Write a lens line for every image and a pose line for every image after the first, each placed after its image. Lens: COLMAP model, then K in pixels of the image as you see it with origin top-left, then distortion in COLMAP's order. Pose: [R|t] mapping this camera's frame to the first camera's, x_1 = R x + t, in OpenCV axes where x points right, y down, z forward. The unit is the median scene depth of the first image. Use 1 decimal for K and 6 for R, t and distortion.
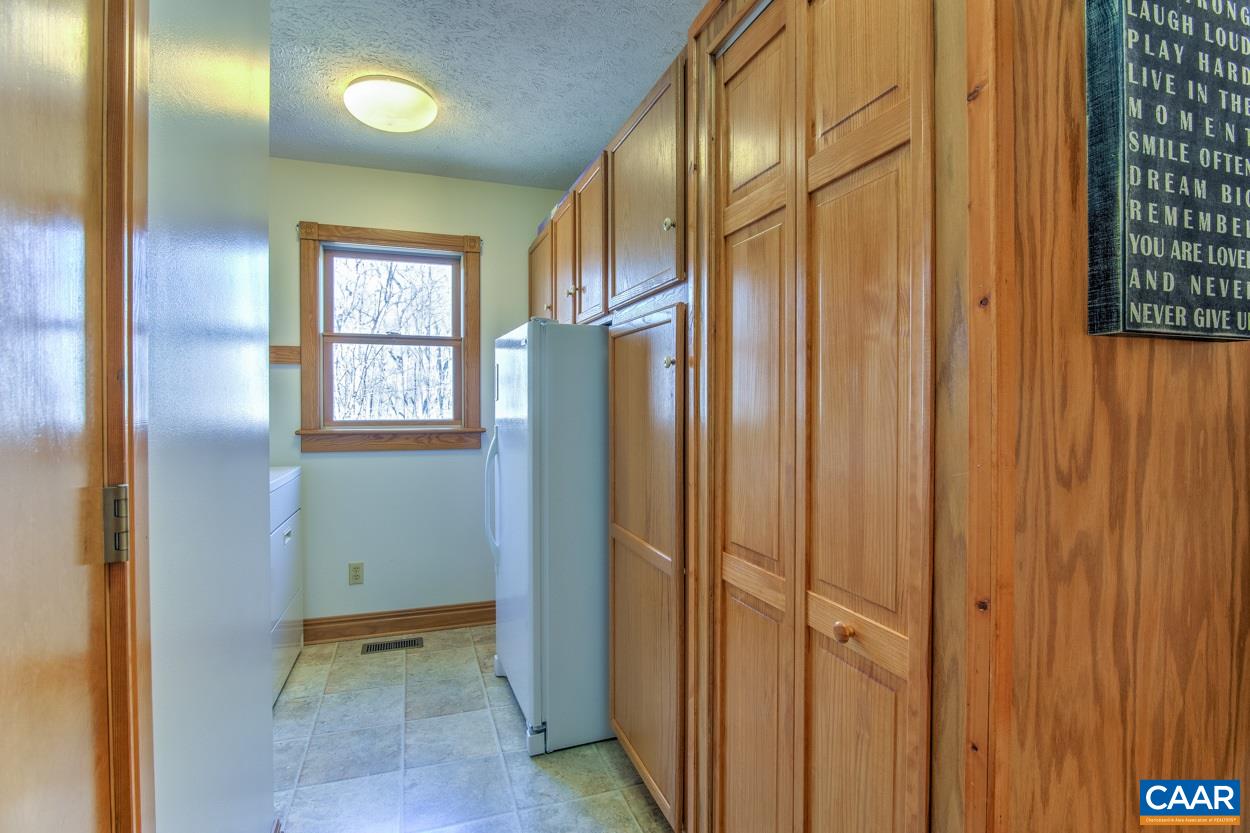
lens RADIAL K [[610.4, 0, 621.6], [0, 610.4, 411.0], [0, 0, 1]] dist [-0.017790, -0.000090]
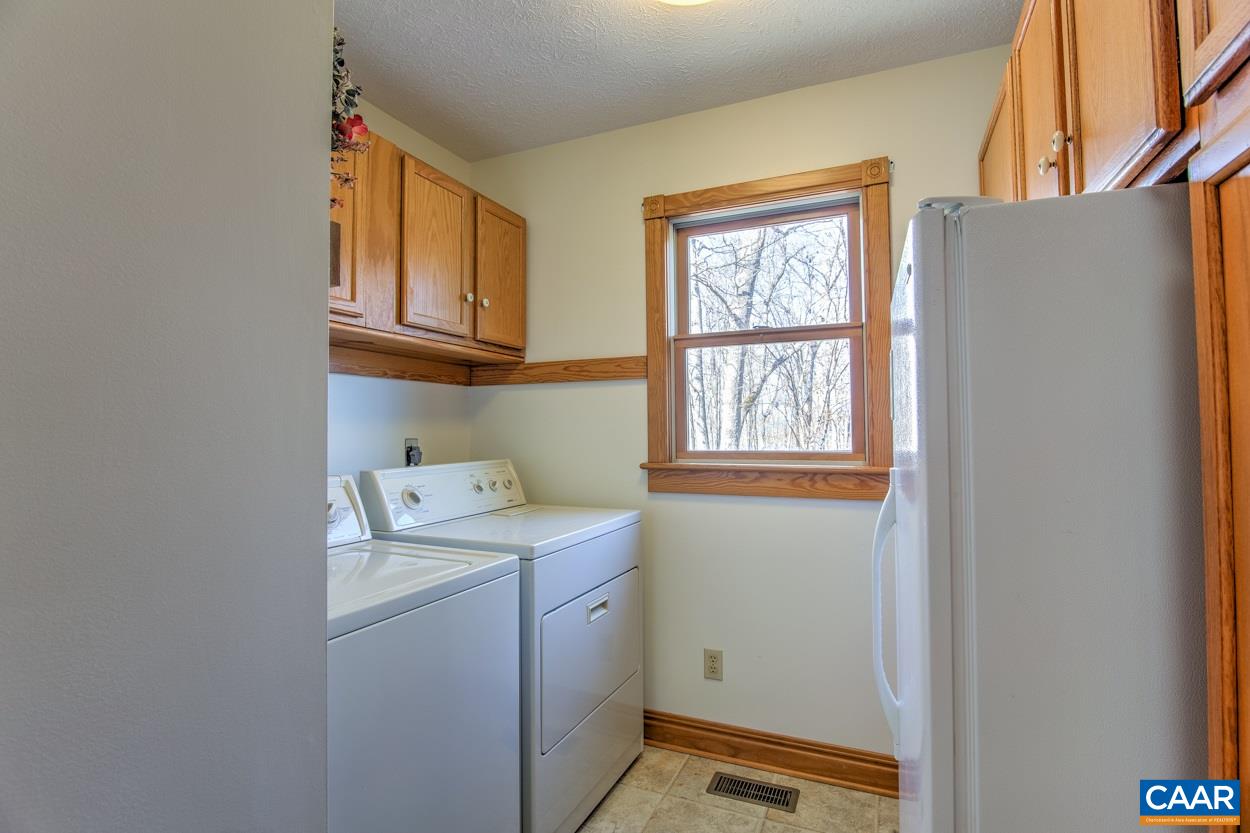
lens RADIAL K [[610.4, 0, 621.6], [0, 610.4, 411.0], [0, 0, 1]] dist [-0.017790, -0.000090]
pose [[0.730143, -0.026182, -0.682792, -0.017018], [-0.002093, 0.999175, -0.040552, -0.003023], [0.683291, 0.031037, 0.729486, 0.396455]]
